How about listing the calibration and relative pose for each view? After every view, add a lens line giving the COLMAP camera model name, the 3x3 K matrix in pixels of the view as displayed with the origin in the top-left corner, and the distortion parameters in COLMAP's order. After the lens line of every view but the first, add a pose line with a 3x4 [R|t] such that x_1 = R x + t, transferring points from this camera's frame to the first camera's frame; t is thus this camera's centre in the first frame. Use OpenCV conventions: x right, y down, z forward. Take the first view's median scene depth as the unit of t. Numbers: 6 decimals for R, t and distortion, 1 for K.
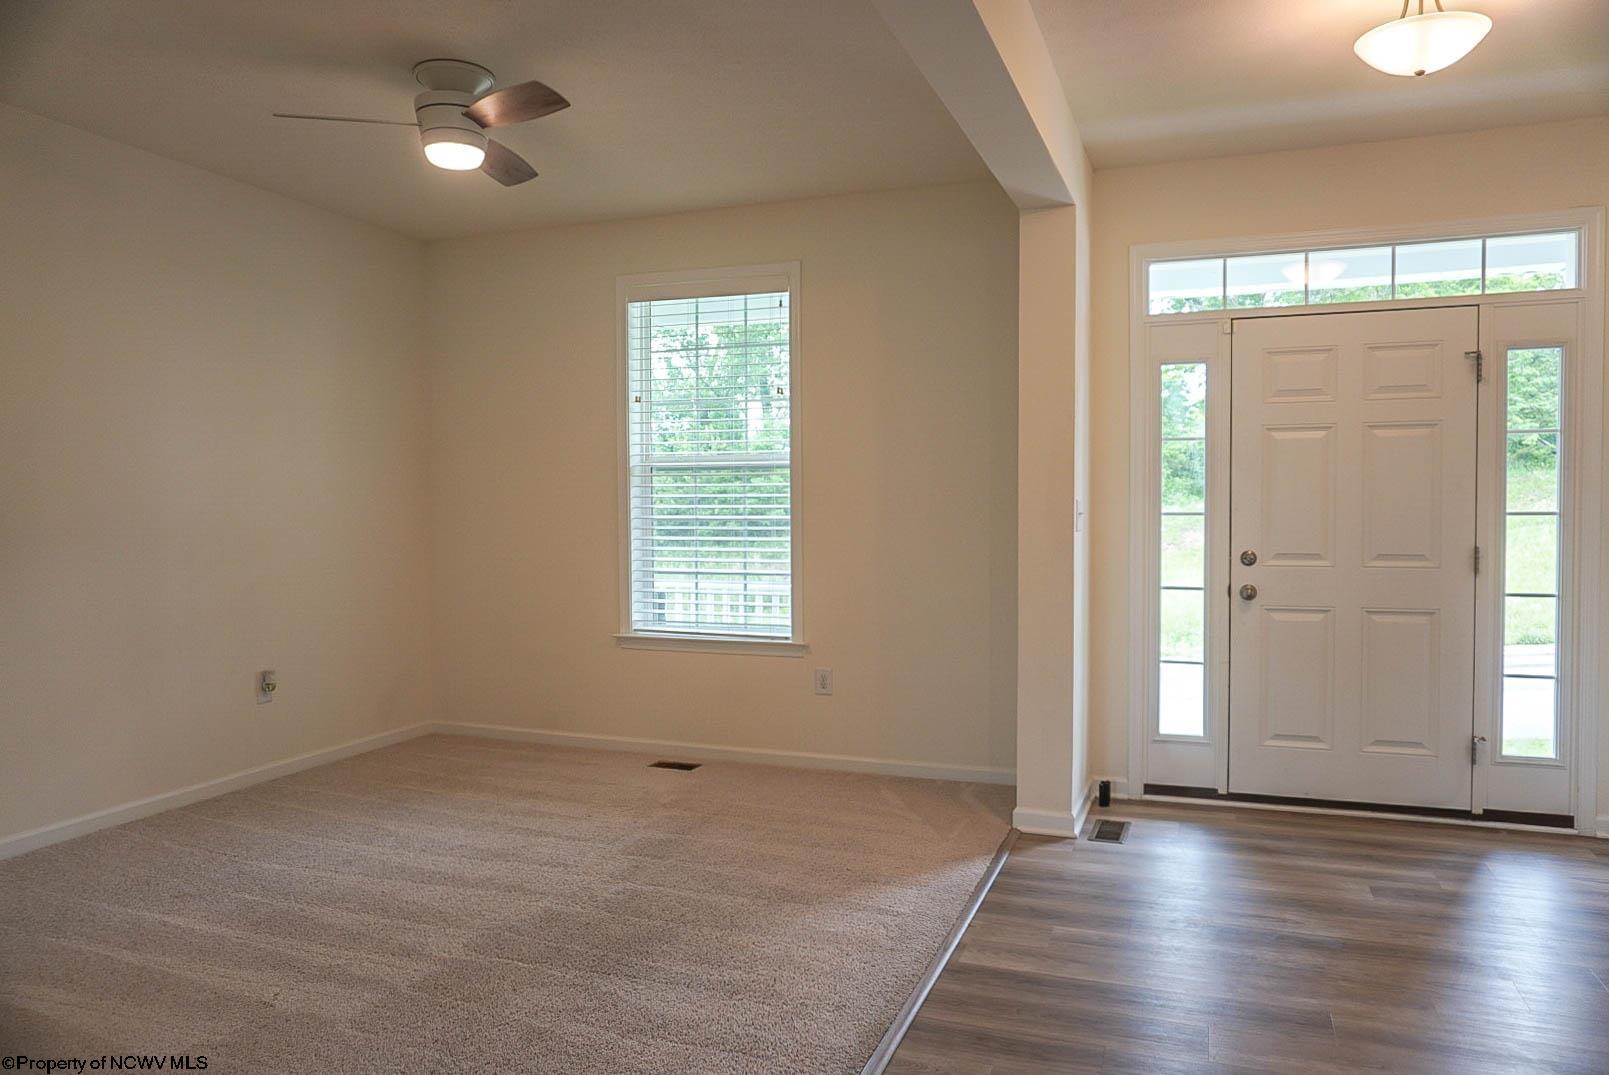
lens RADIAL K [[1068.5, 0, 837.5], [0, 1068.5, 535.6], [0, 0, 1]] dist [-0.008927, 0.000687]
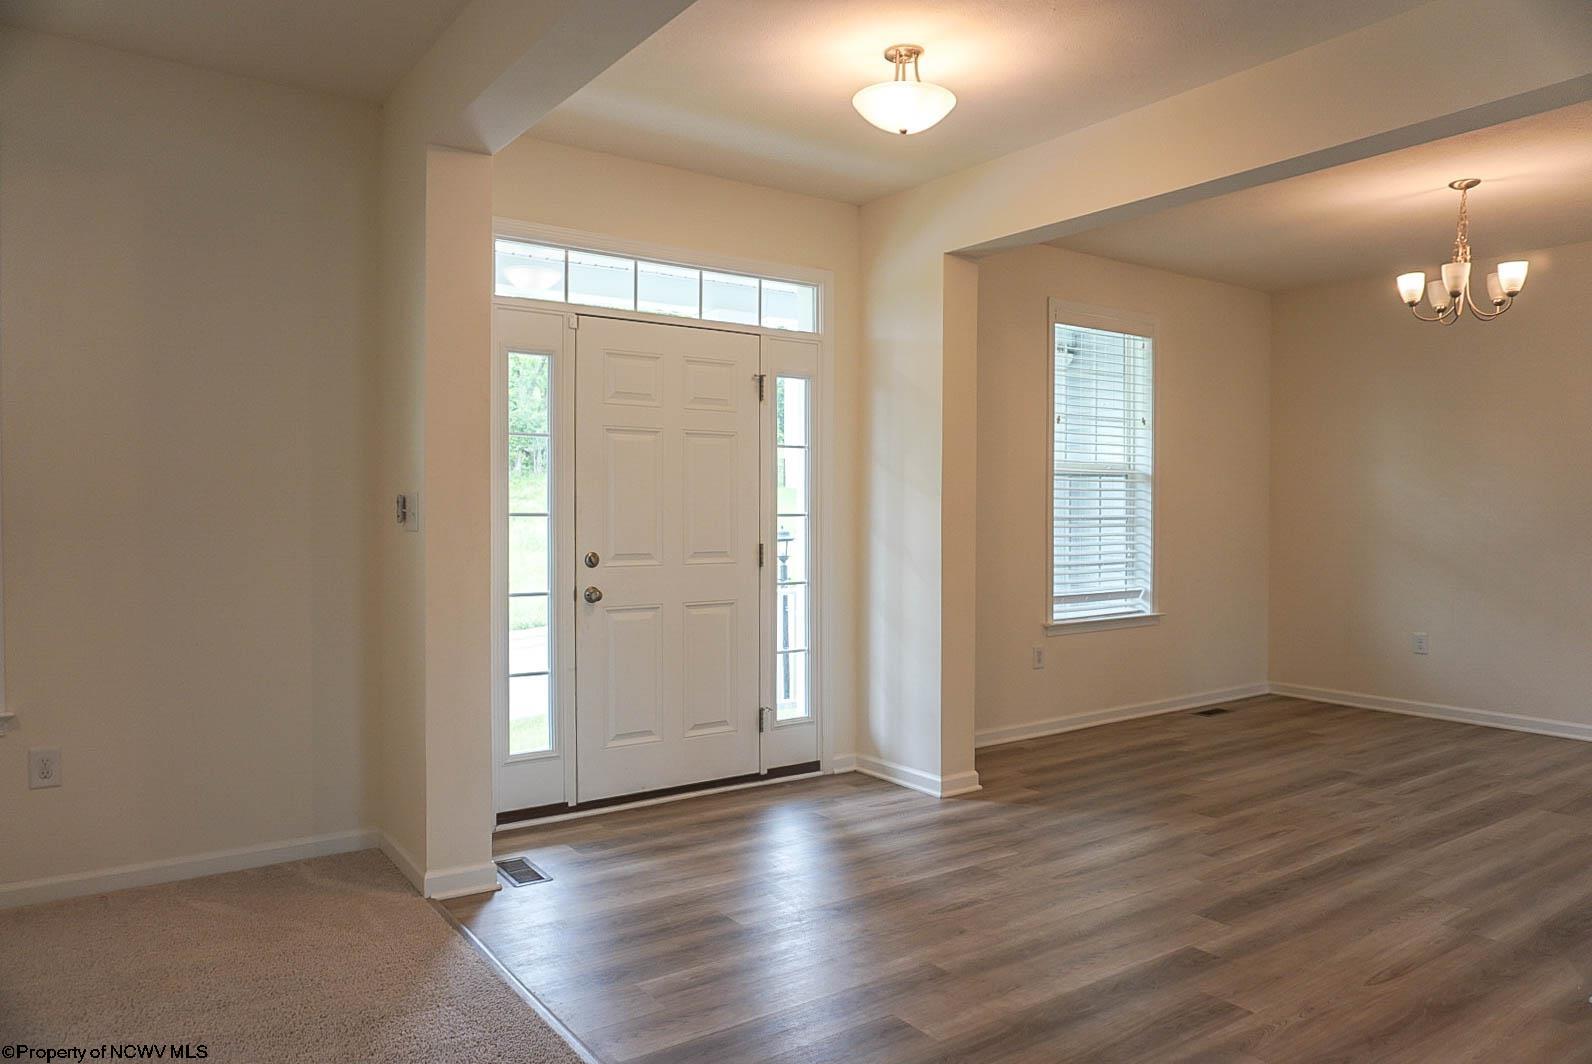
lens RADIAL K [[1073.4, 0, 785.5], [0, 1073.4, 531.2], [0, 0, 1]] dist [-0.033021, 0.003075]
pose [[0.583381, -0.008002, 0.812159, -0.329030], [0.018920, 0.999814, -0.003740, 0.002006], [-0.811978, 0.017548, 0.583424, 0.297055]]
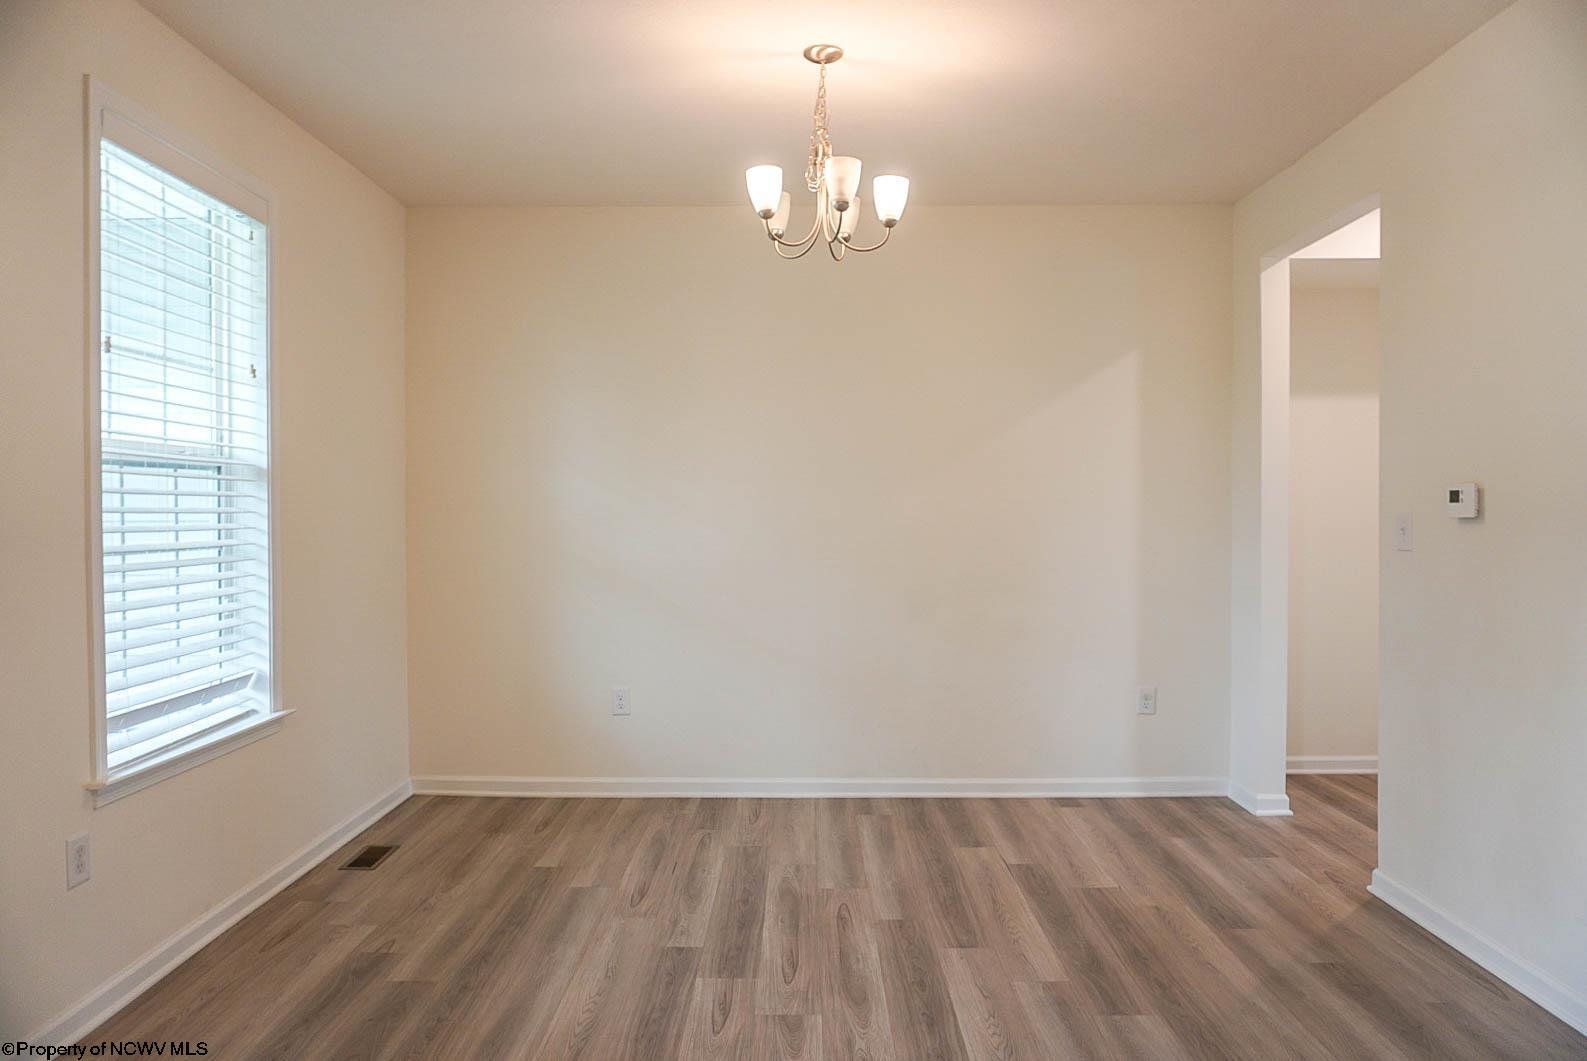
lens RADIAL K [[1113.6, 0, 793.5], [0, 1113.6, 530.5], [0, 0, 1]] dist [-0.046327, 0.068905]
pose [[-0.314162, -0.007206, 0.949342, 0.250282], [0.033388, 0.999269, 0.018634, -0.026838], [-0.948782, 0.037551, -0.313692, 0.648614]]
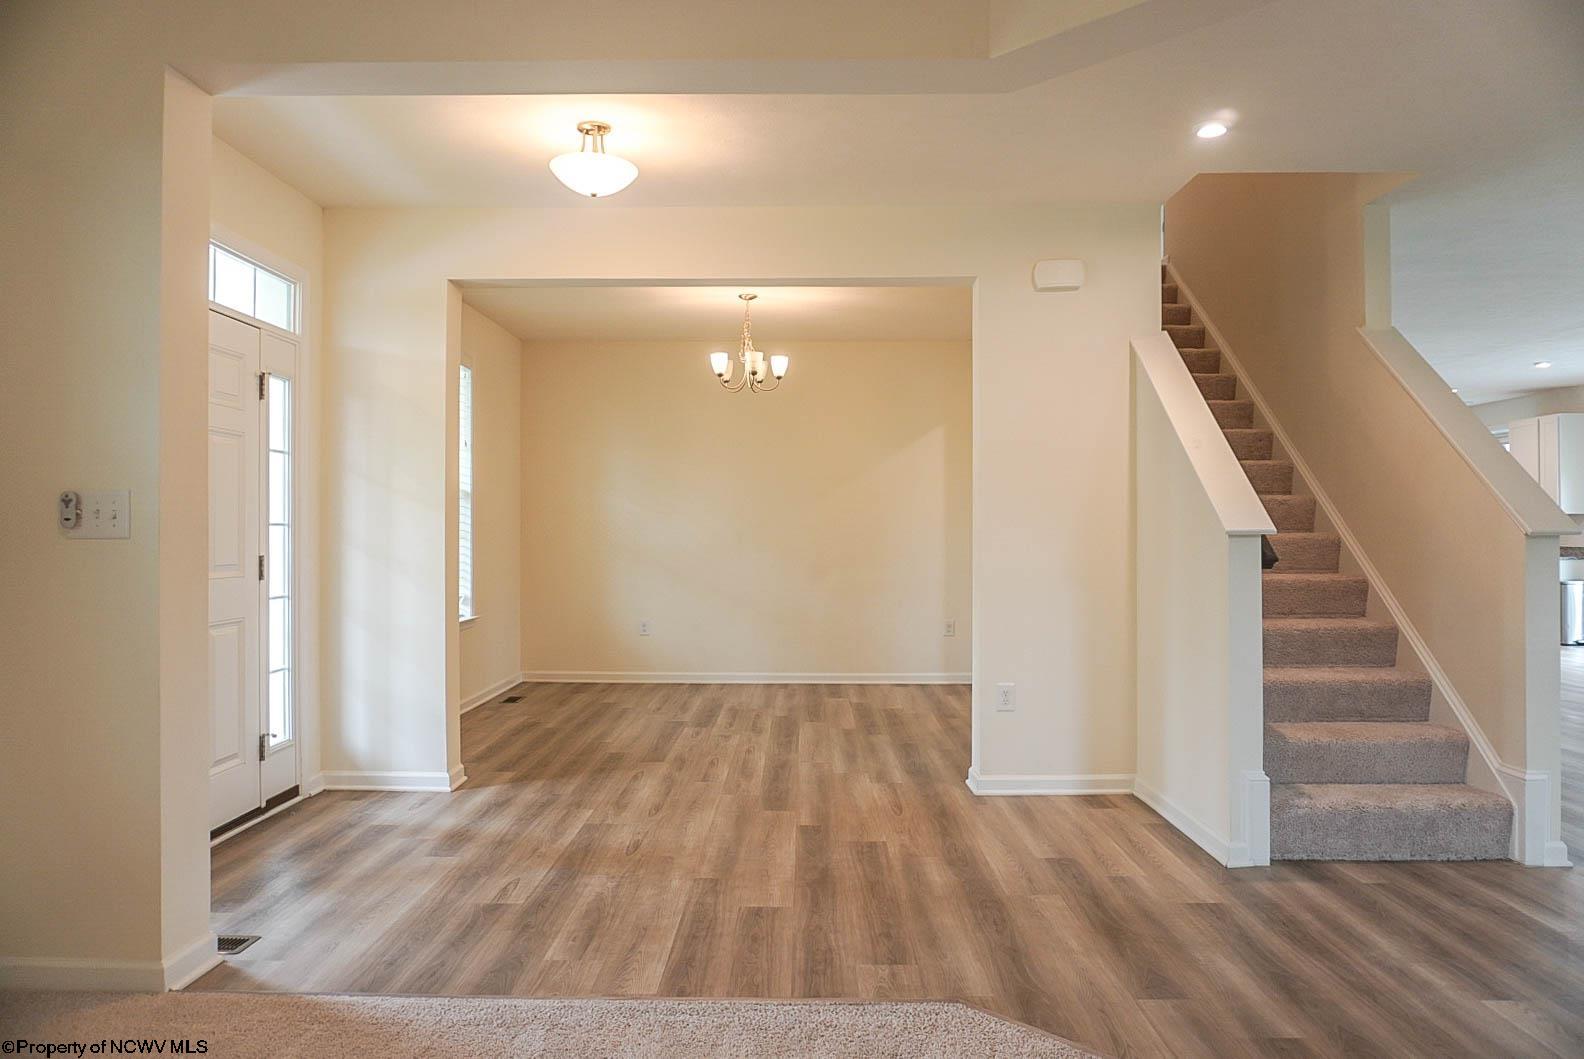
lens RADIAL K [[1077.3, 0, 792.0], [0, 1077.3, 529.5], [0, 0, 1]] dist [-0.037854, 0.001773]
pose [[-0.315344, 0.009293, 0.948932, -0.572726], [0.029511, 0.999564, 0.000018, 0.000546], [-0.948518, 0.028009, -0.315481, 0.828890]]
